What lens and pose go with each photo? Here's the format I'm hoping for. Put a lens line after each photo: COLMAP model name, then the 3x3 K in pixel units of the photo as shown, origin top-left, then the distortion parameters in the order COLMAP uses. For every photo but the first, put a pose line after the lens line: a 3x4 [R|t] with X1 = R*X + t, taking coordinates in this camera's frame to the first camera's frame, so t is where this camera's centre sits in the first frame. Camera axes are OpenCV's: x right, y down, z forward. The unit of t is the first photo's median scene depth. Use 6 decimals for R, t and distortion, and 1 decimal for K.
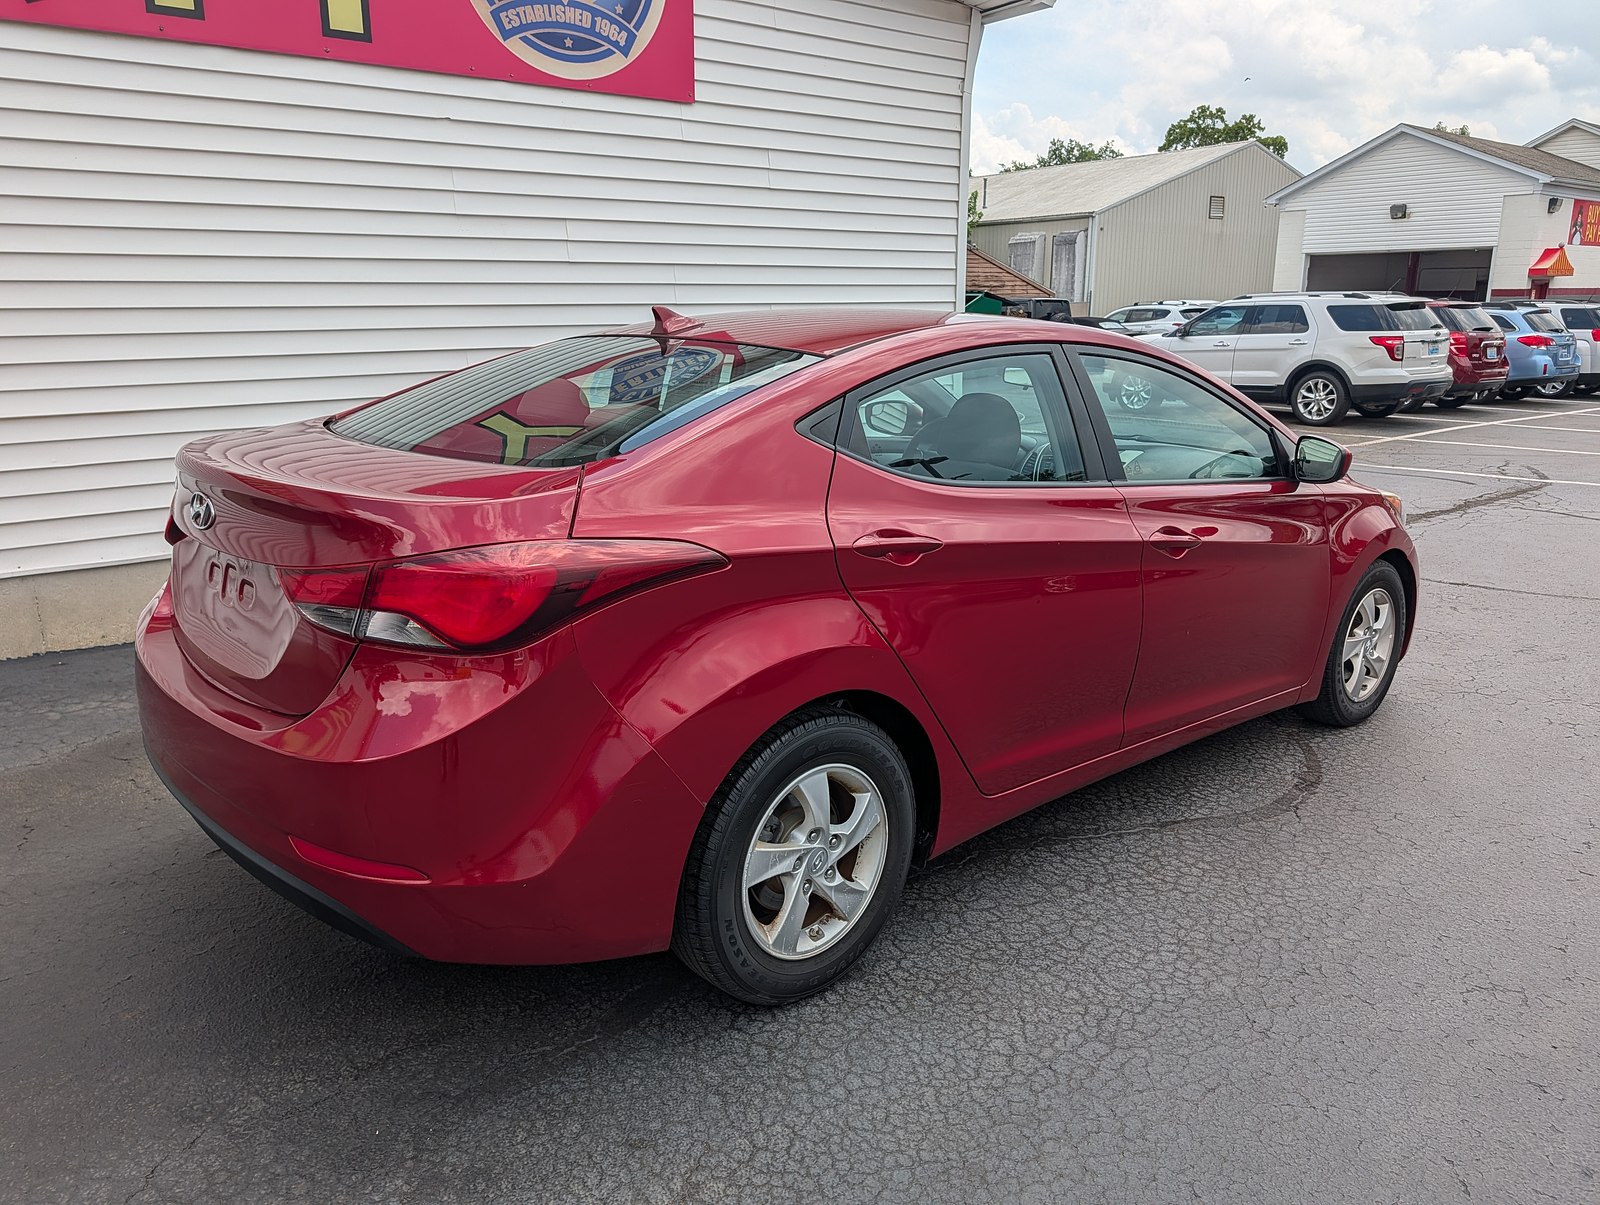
lens RADIAL K [[1154.3, 0, 794.9], [0, 1154.3, 599.8], [0, 0, 1]] dist [-0.001007, -0.012397]
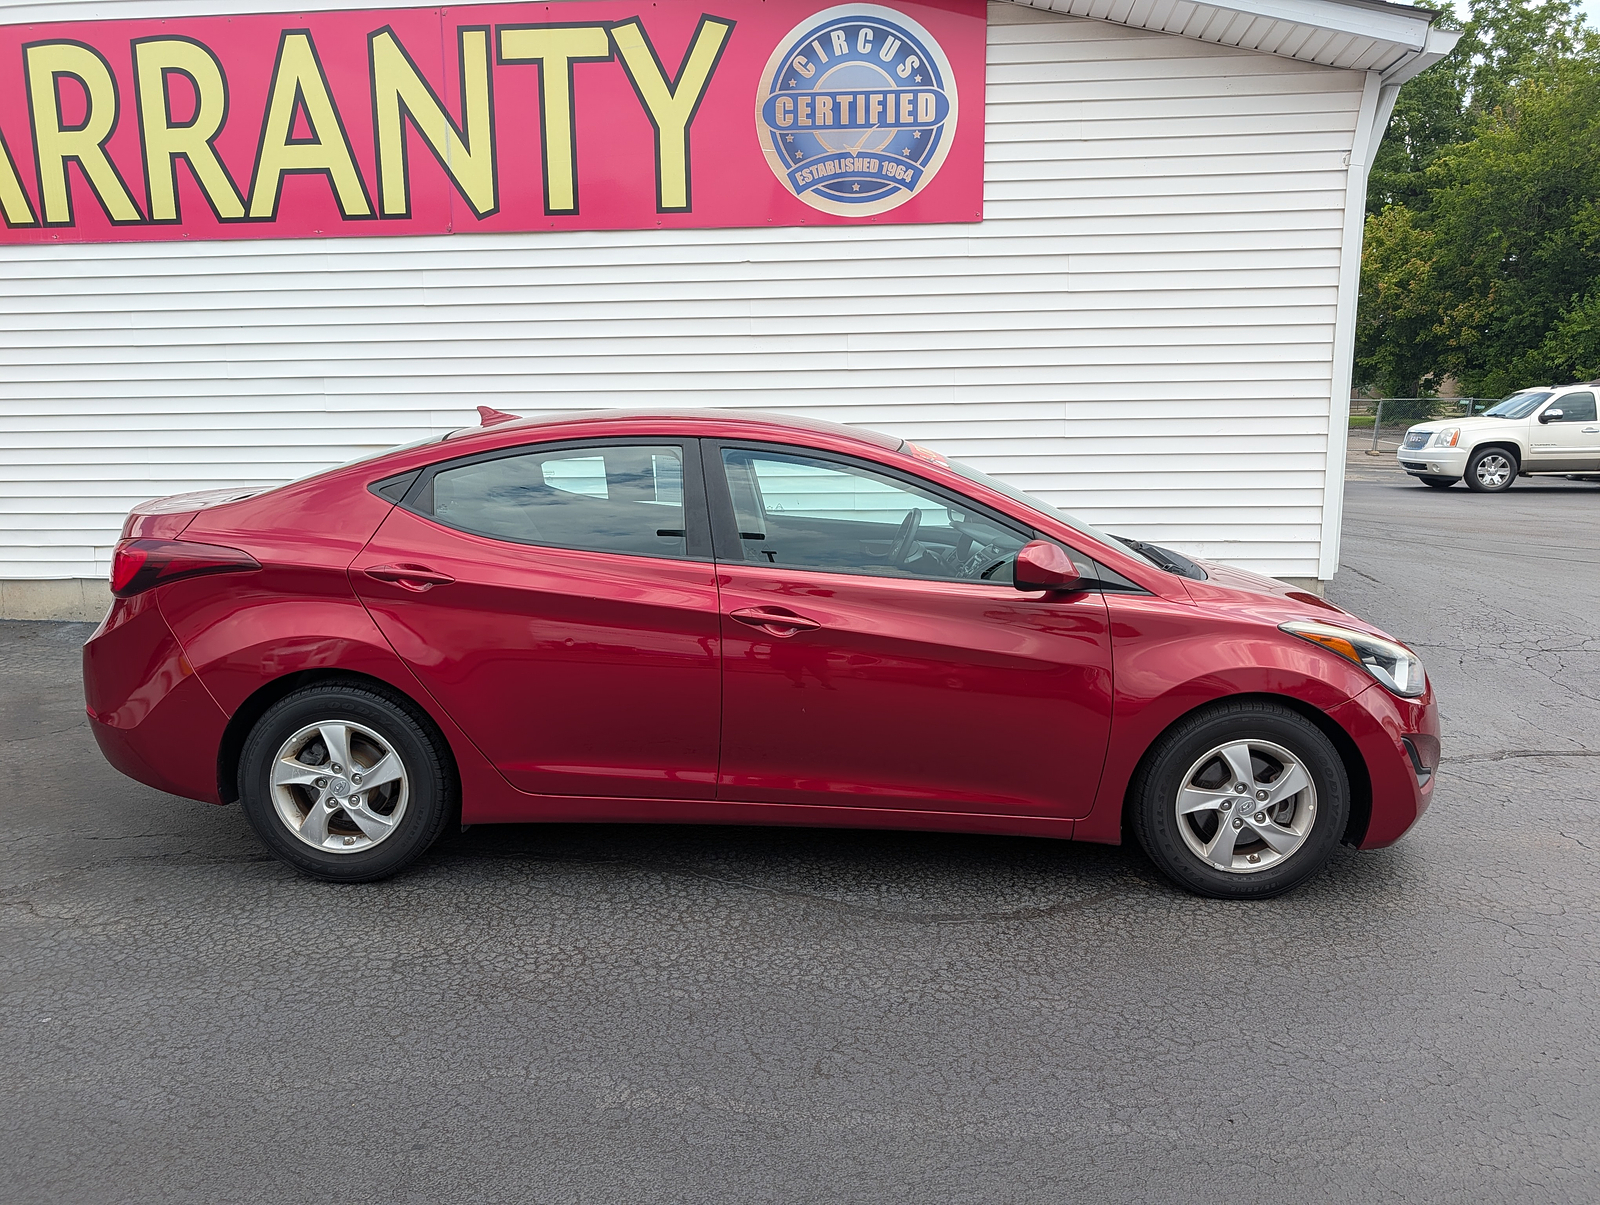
lens RADIAL K [[1154.3, 0, 796.6], [0, 1154.3, 609.6], [0, 0, 1]] dist [-0.001007, -0.012397]
pose [[0.740977, 0.109795, -0.662494, 0.593164], [-0.156233, 0.987658, -0.011057, -0.029002], [0.653104, 0.111697, 0.748986, 0.114119]]
